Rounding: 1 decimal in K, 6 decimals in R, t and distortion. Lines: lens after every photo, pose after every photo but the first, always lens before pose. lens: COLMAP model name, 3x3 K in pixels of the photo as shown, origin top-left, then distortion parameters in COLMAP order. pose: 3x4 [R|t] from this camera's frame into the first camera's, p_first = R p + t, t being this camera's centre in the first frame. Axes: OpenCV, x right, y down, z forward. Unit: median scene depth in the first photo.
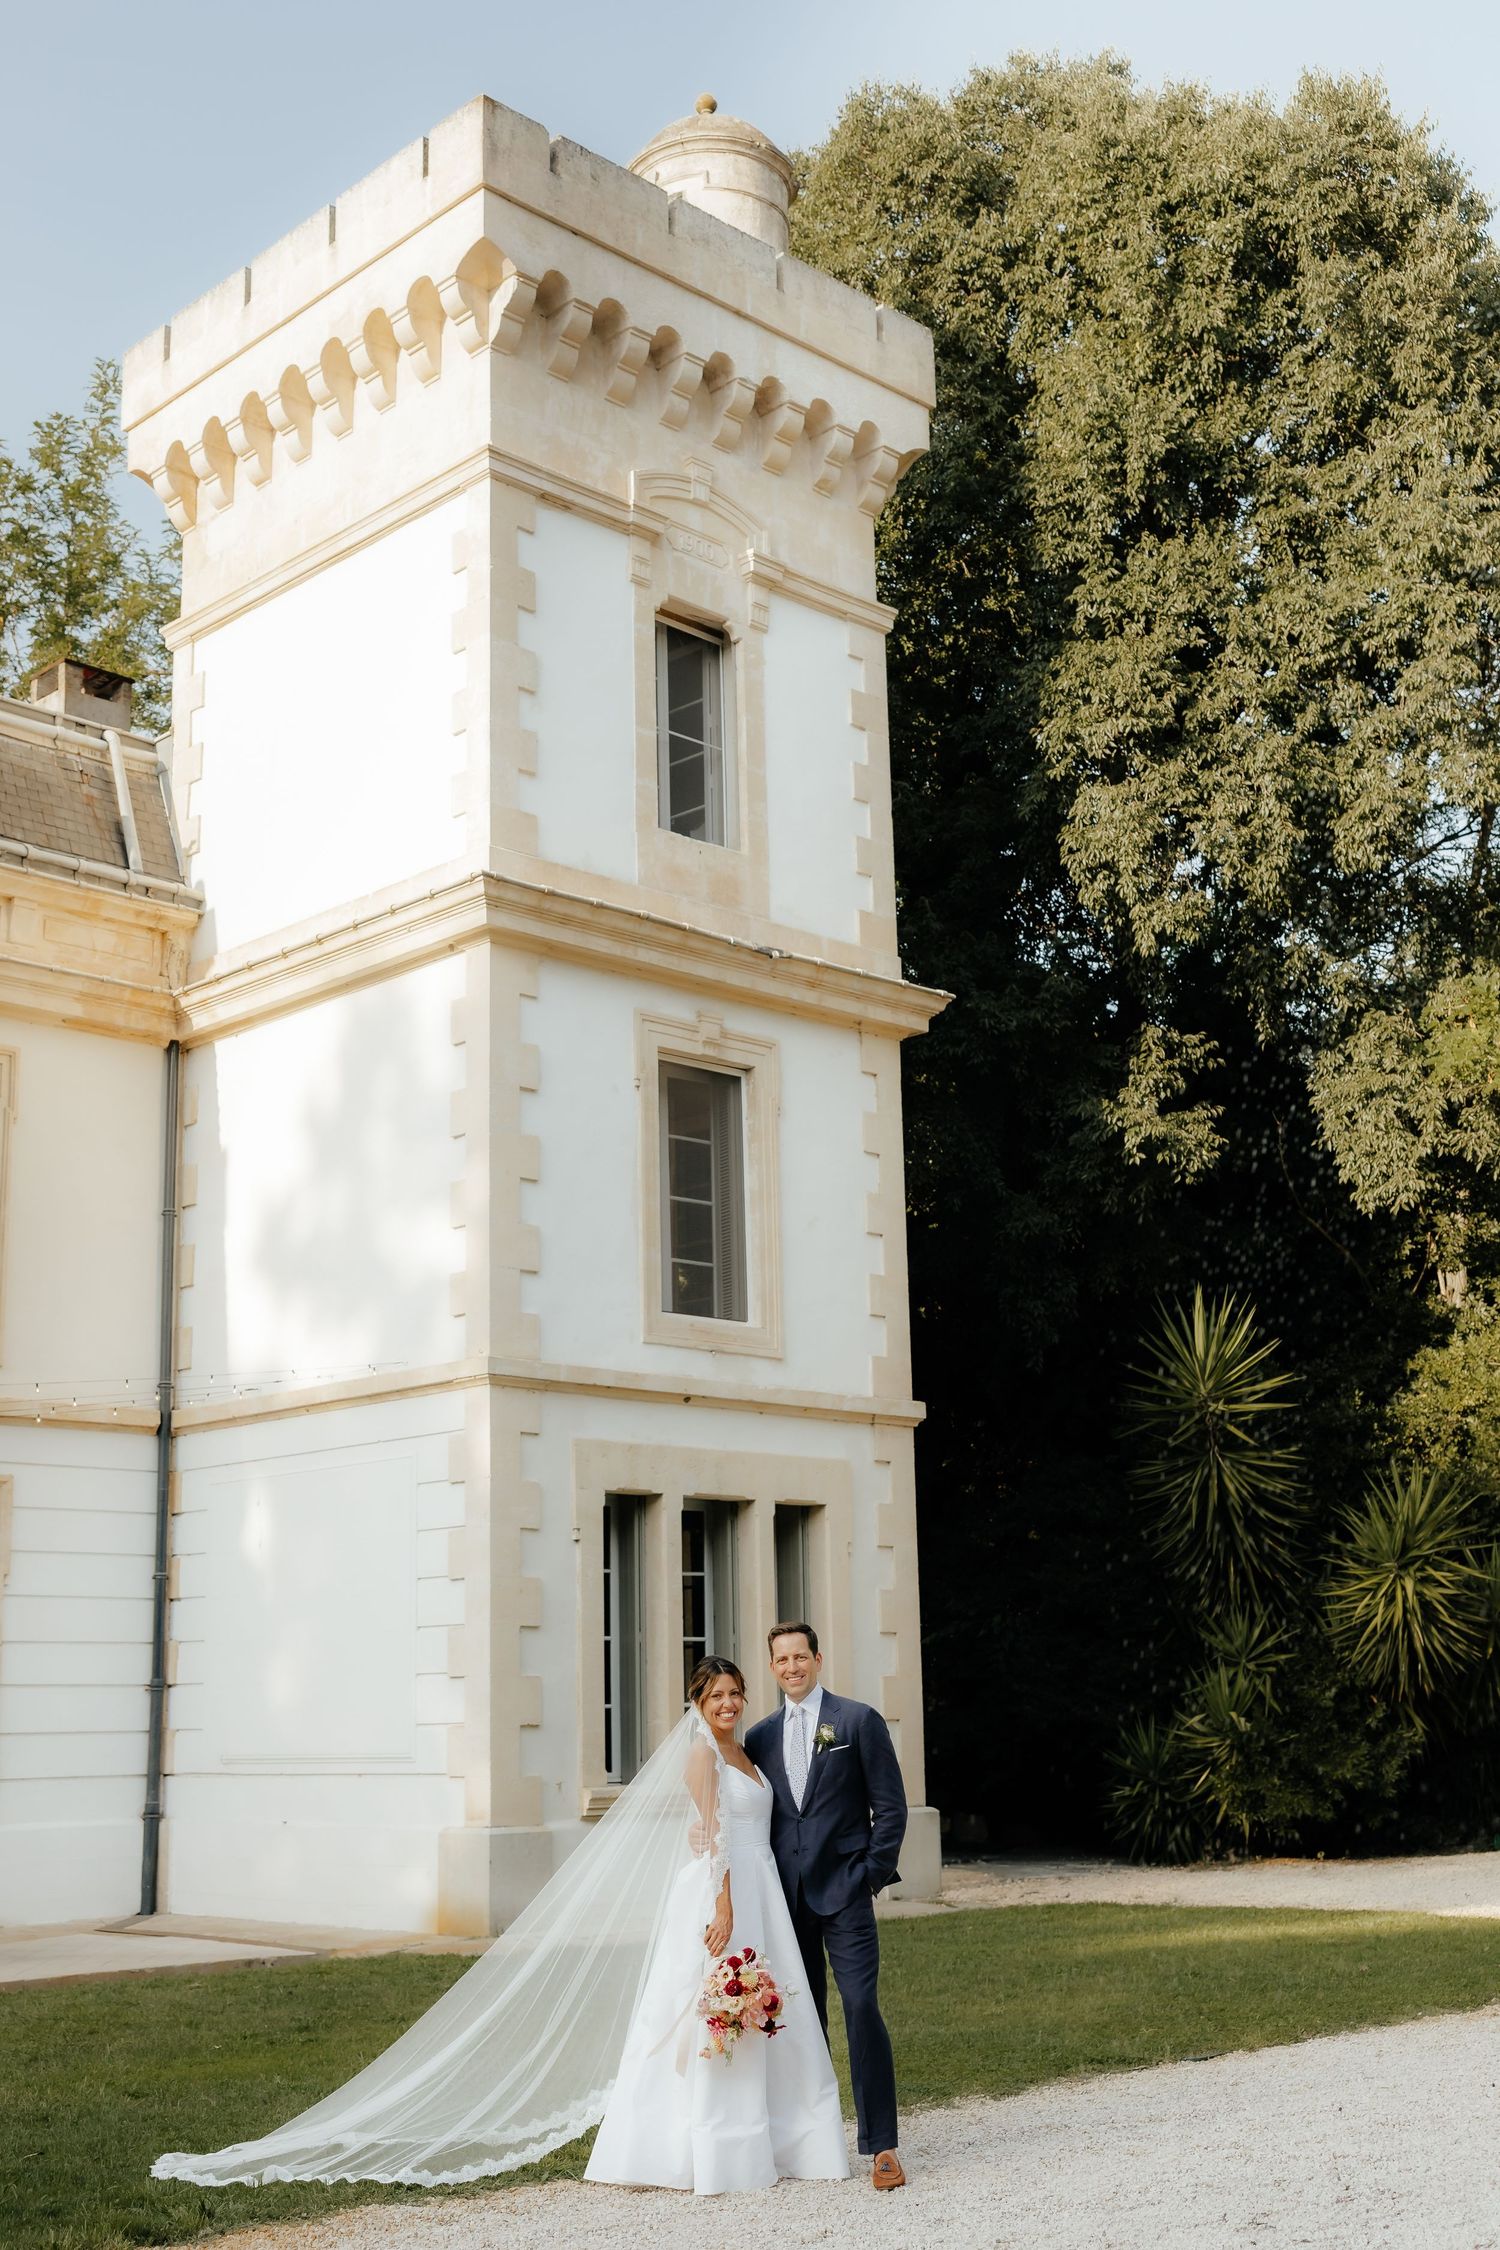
lens RADIAL K [[2575.7, 0, 655.8], [0, 2575.7, 1138.2], [0, 0, 1]] dist [0.003484, 0.000000]
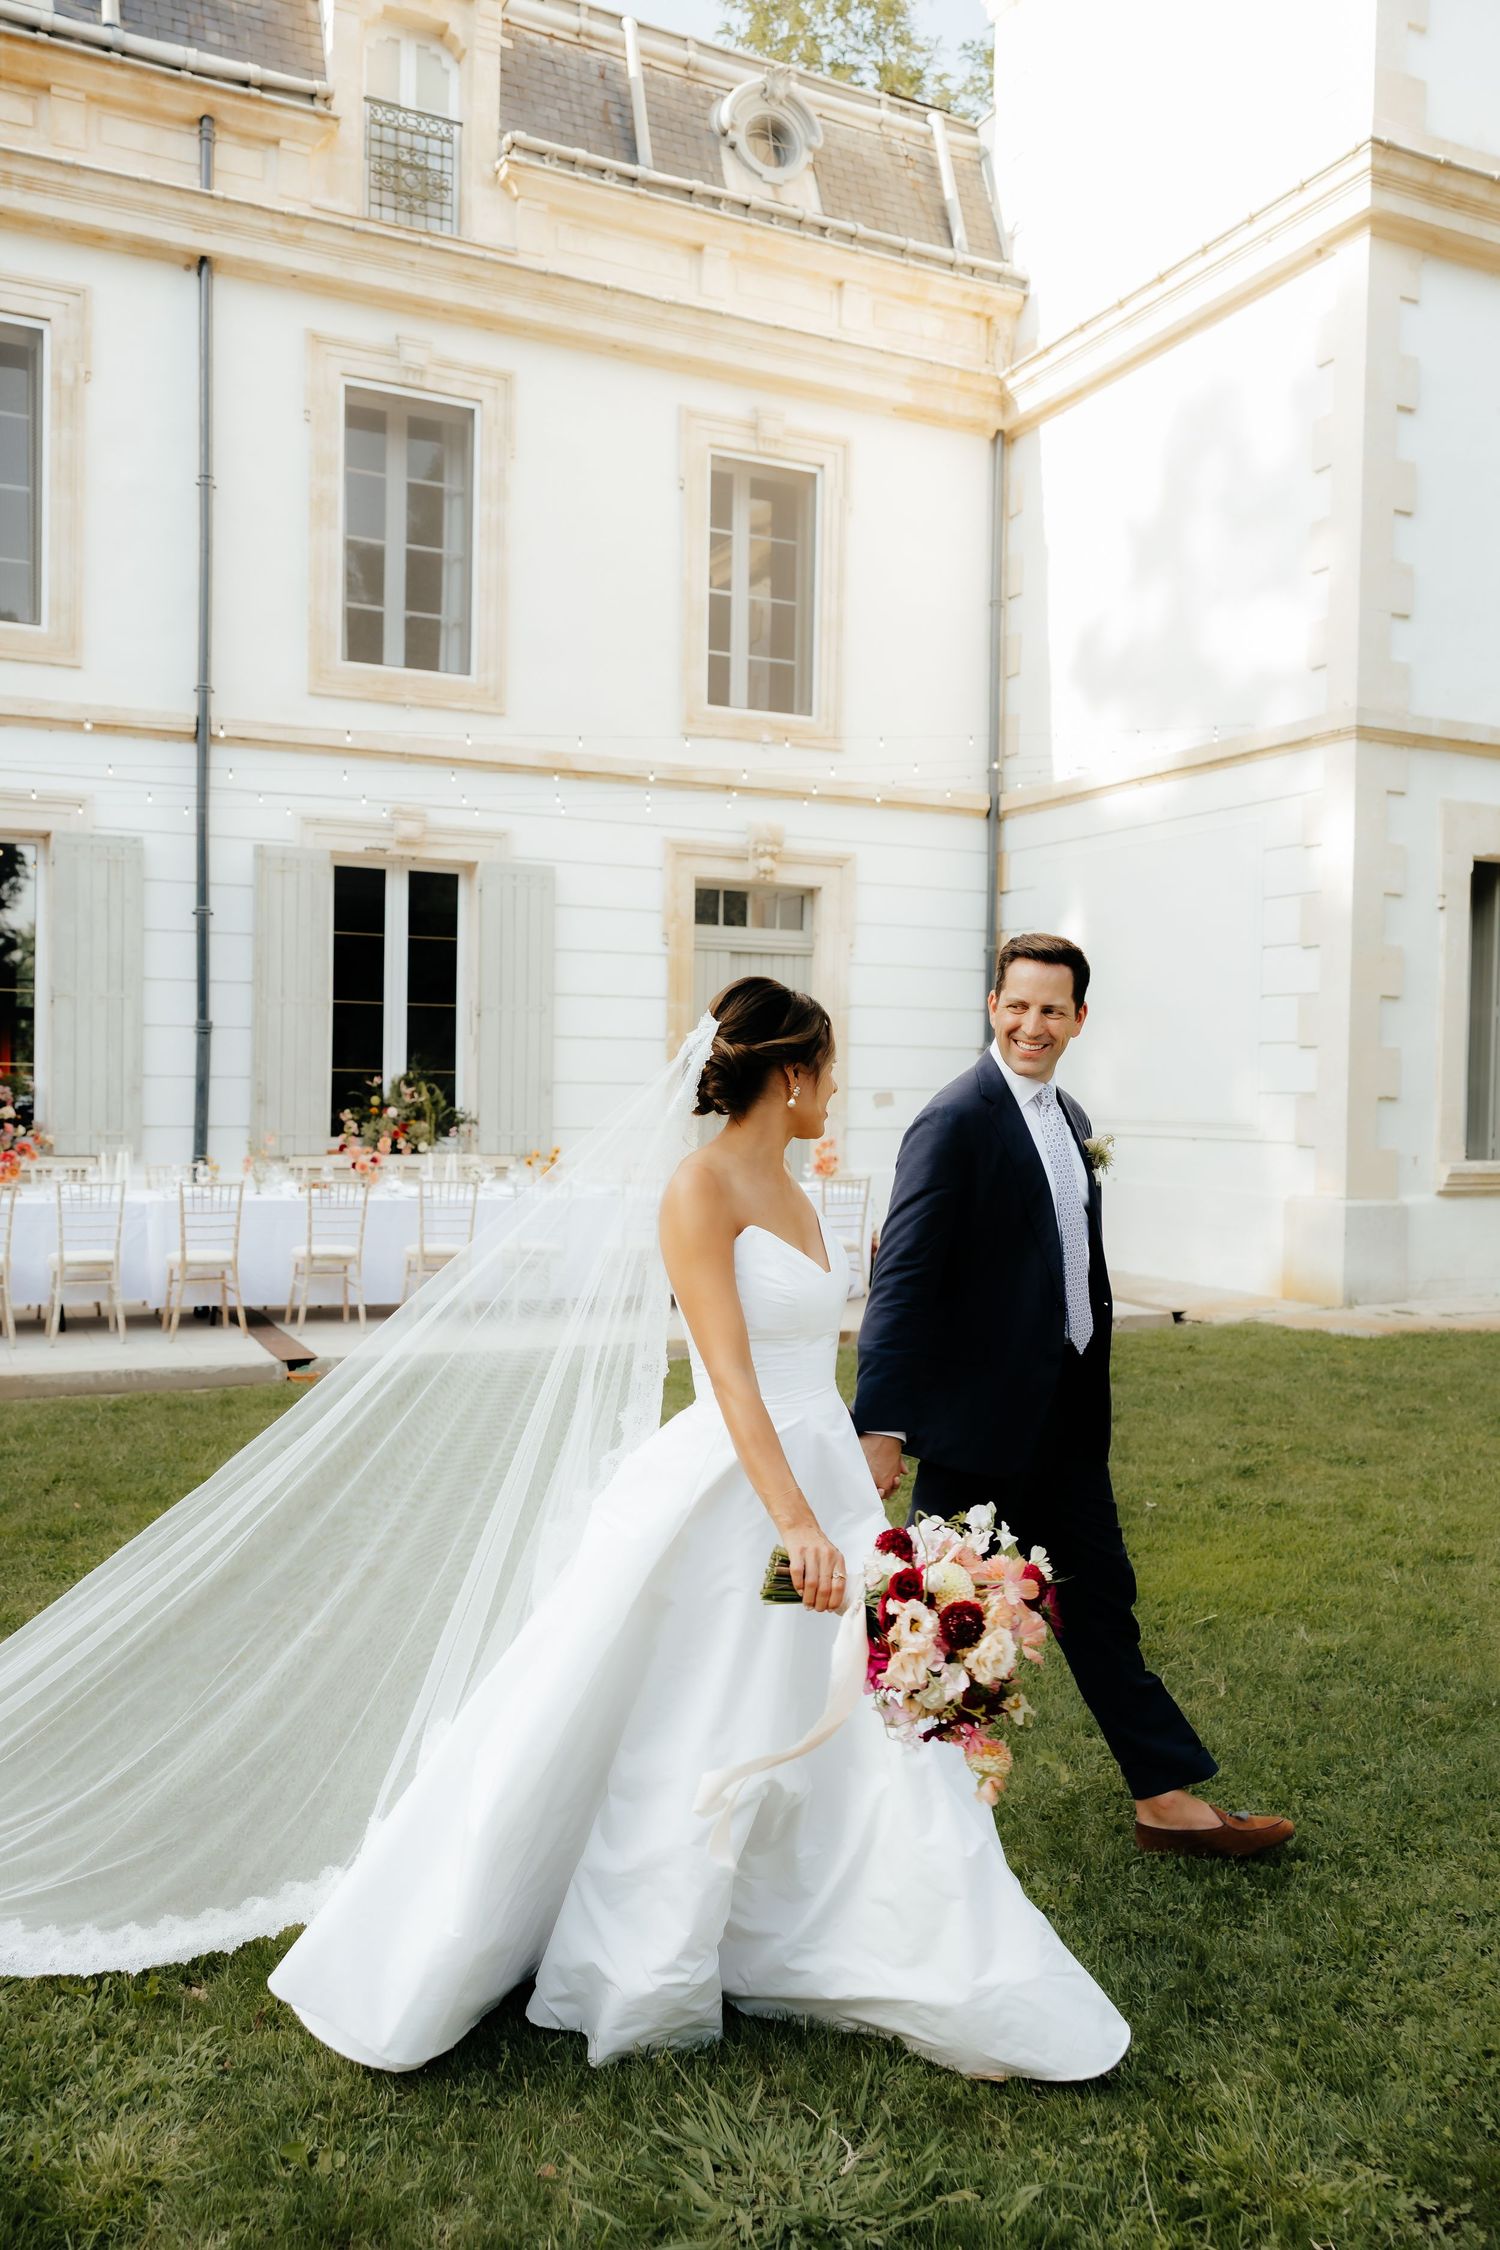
lens RADIAL K [[1763.7, 0, 718.4], [0, 1763.7, 1130.4], [0, 0, 1]] dist [-0.000954, 0.010966]
pose [[0.951353, 0.038371, -0.305704, -0.071548], [0.037591, 0.970346, 0.238778, 0.062294], [0.305801, -0.238654, 0.921699, 0.266698]]
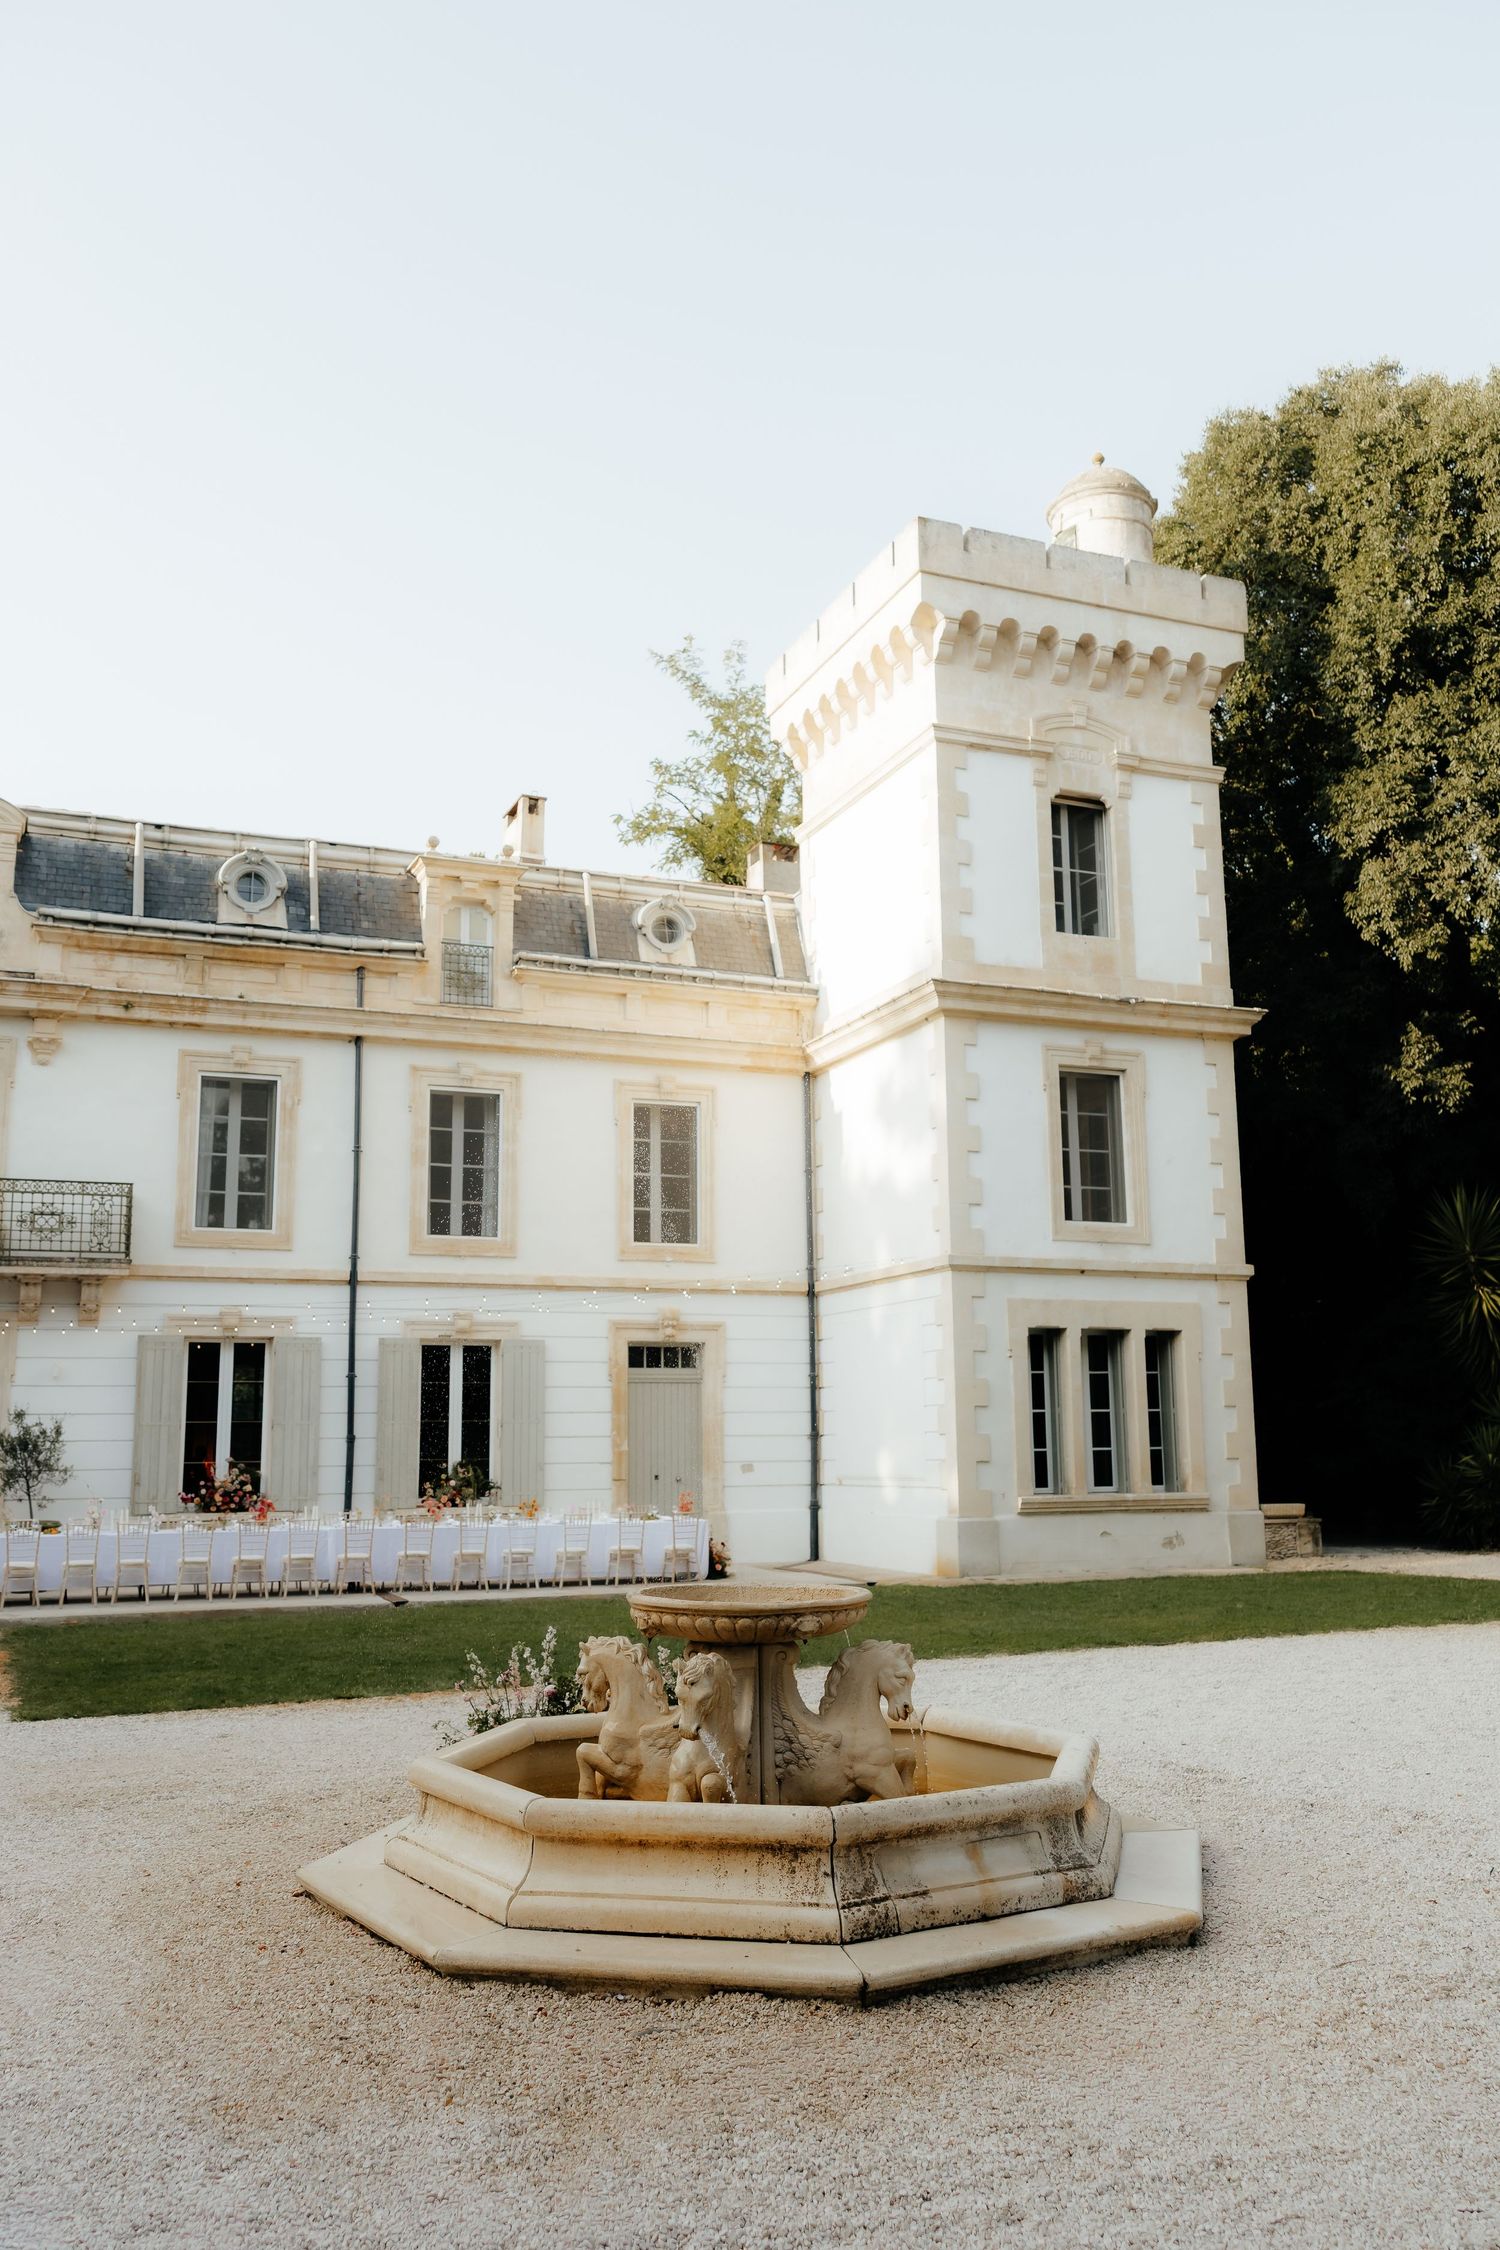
lens RADIAL K [[1763.7, 0, 722.5], [0, 1763.7, 1132.9], [0, 0, 1]] dist [-0.000954, 0.010966]
pose [[0.931530, -0.056478, -0.359251, 0.197009], [0.075305, 0.996412, 0.038618, -0.048903], [0.355781, -0.063027, 0.932442, -0.153377]]
